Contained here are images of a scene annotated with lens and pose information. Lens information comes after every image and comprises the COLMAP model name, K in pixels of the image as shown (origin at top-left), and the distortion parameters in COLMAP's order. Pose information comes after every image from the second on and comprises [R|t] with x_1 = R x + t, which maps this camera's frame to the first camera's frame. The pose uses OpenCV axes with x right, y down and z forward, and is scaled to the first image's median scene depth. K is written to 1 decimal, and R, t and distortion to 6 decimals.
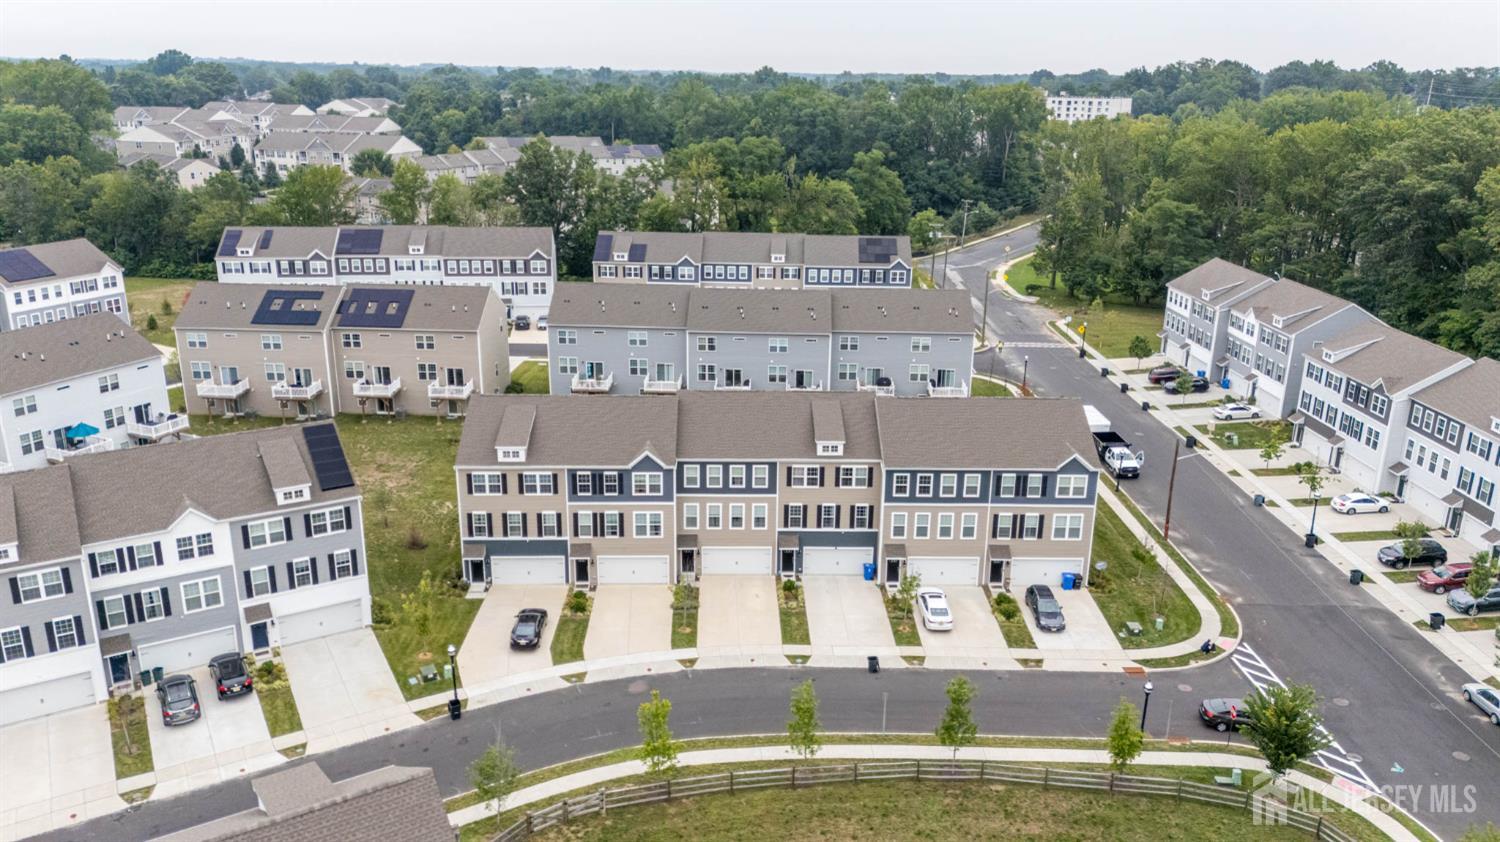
lens RADIAL K [[1088.6, 0, 750.0], [0, 1088.6, 421.0], [0, 0, 1]] dist [0.045345, -0.003876]
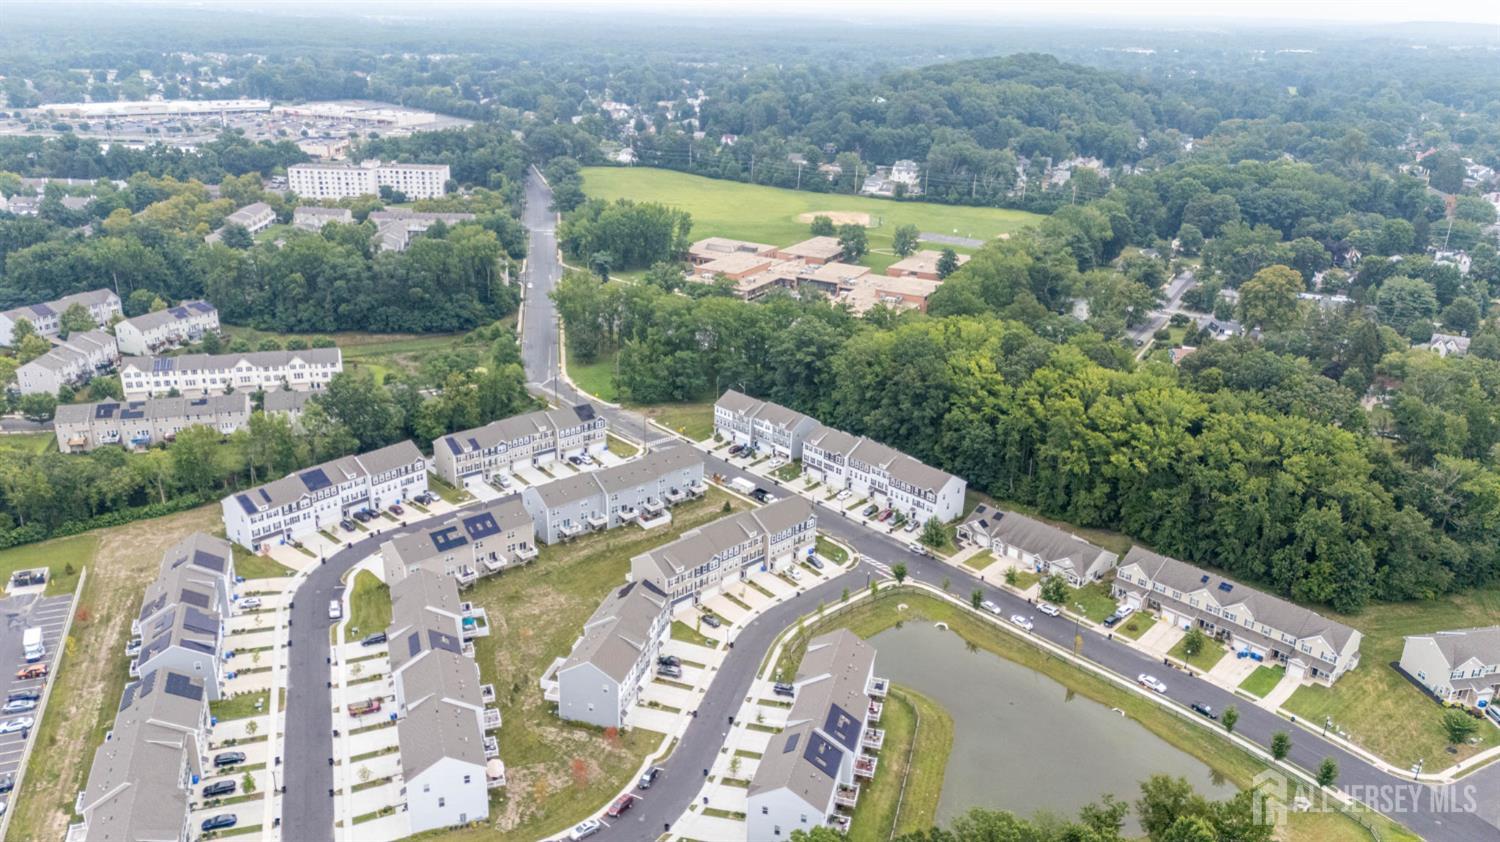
lens RADIAL K [[1088.6, 0, 750.0], [0, 1088.6, 421.0], [0, 0, 1]] dist [0.045345, -0.003876]
pose [[0.729987, -0.235910, 0.641456, -1.813609], [0.186056, 0.971687, 0.145626, -0.730488], [-0.657649, 0.013042, 0.753212, -1.305326]]
